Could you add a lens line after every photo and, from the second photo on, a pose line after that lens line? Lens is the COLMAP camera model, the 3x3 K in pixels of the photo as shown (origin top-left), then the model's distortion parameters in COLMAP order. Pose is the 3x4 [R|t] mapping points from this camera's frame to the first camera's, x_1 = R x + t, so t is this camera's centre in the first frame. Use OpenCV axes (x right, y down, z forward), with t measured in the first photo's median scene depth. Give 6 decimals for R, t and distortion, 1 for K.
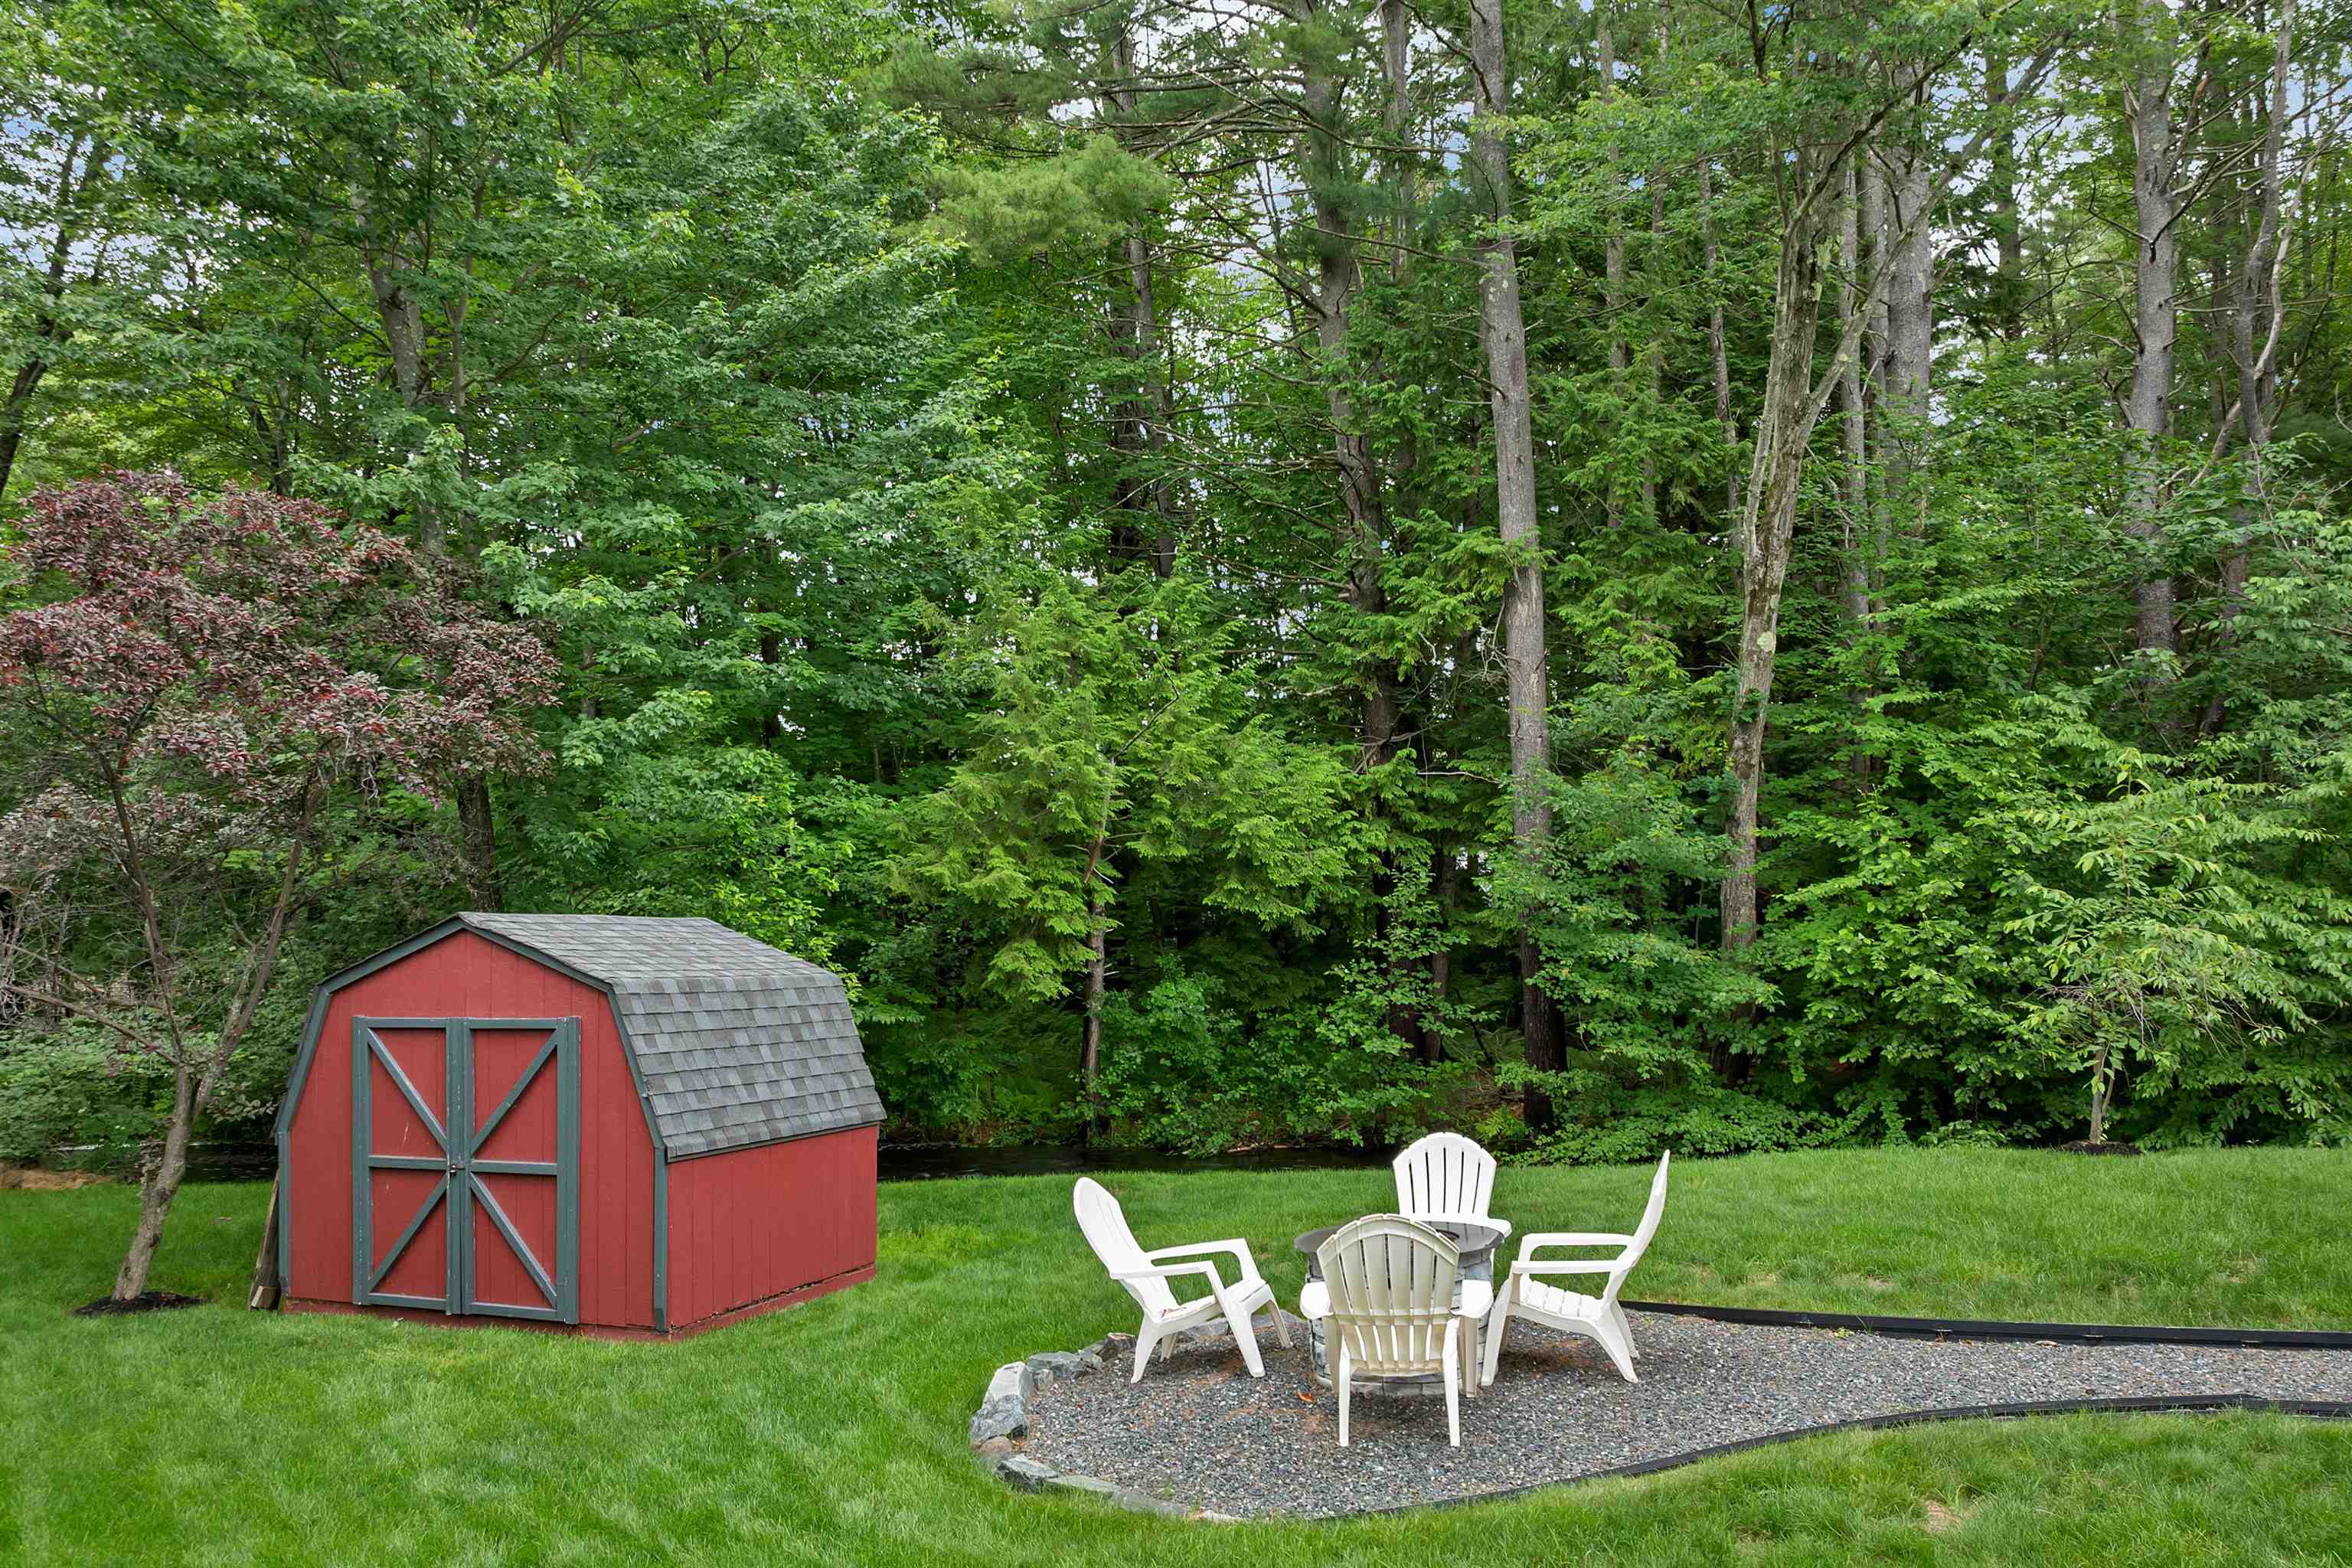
lens RADIAL K [[1685.2, 0, 1183.5], [0, 1685.2, 865.0], [0, 0, 1]] dist [-0.028586, -0.003503]
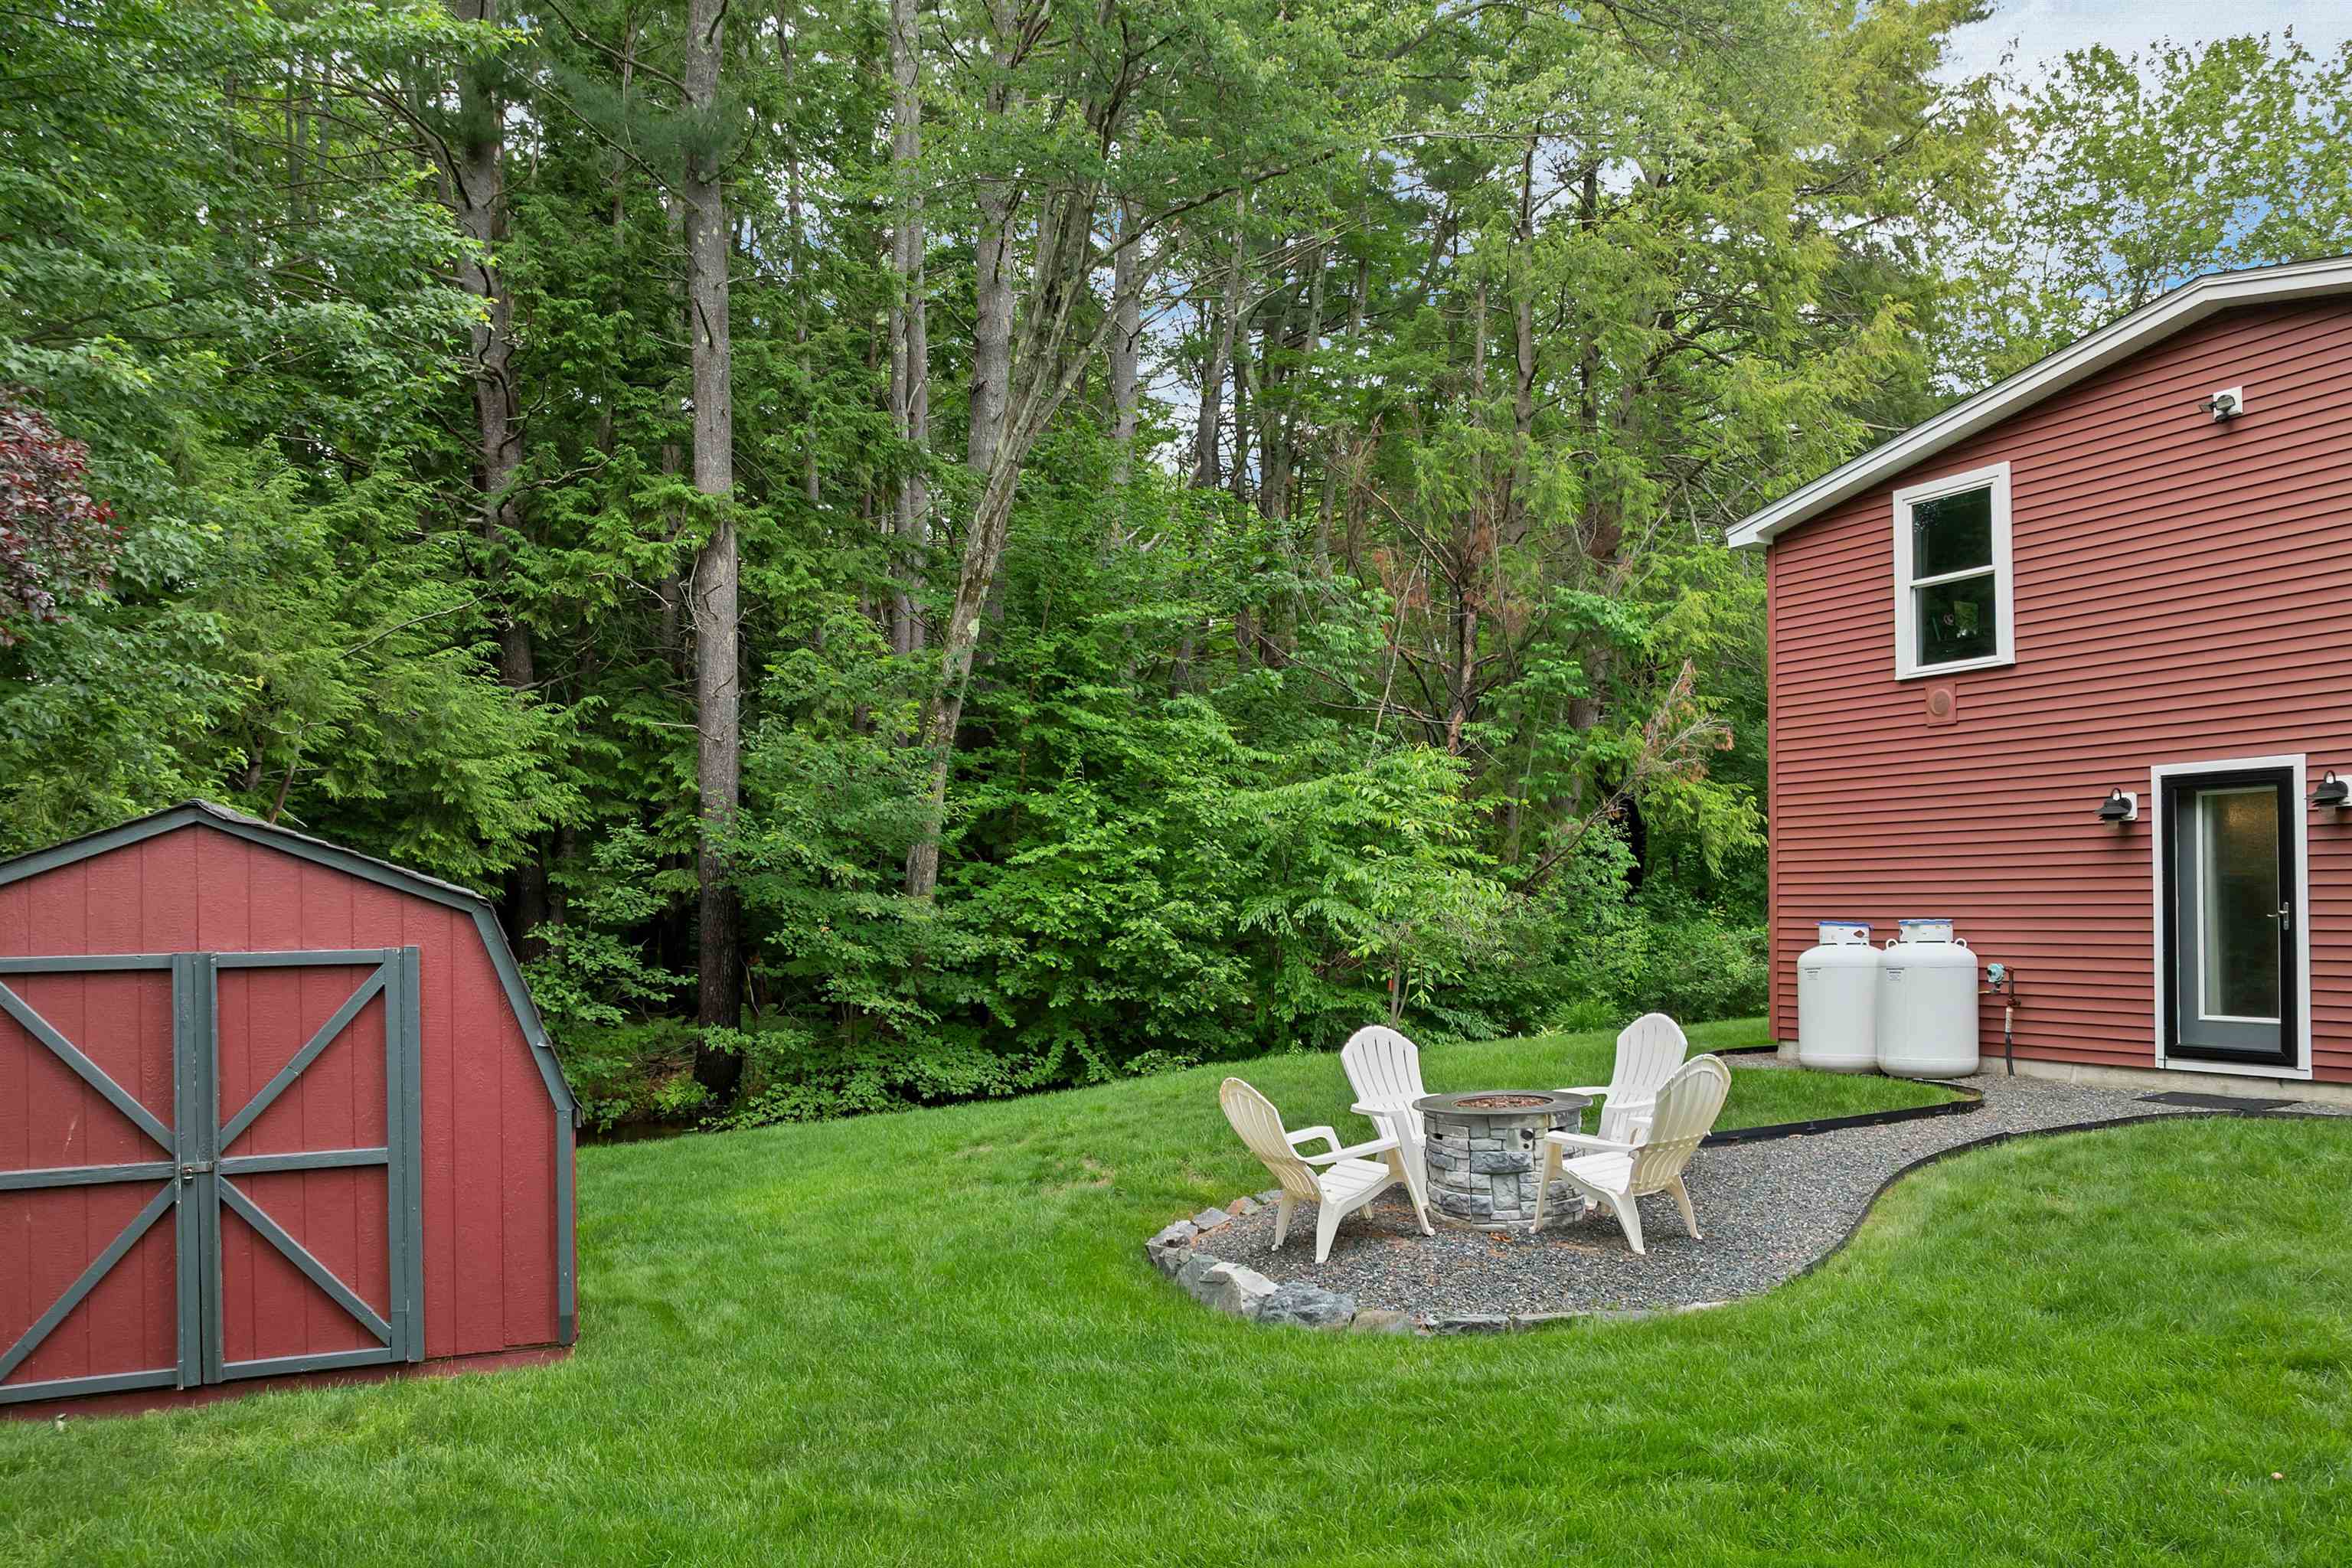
lens RADIAL K [[1685.2, 0, 1183.5], [0, 1685.2, 865.0], [0, 0, 1]] dist [-0.028586, -0.003503]
pose [[0.713802, 0.021778, 0.700009, -0.352234], [-0.023250, 0.999702, -0.007394, 0.029061], [-0.699962, -0.010998, 0.714096, 0.132272]]
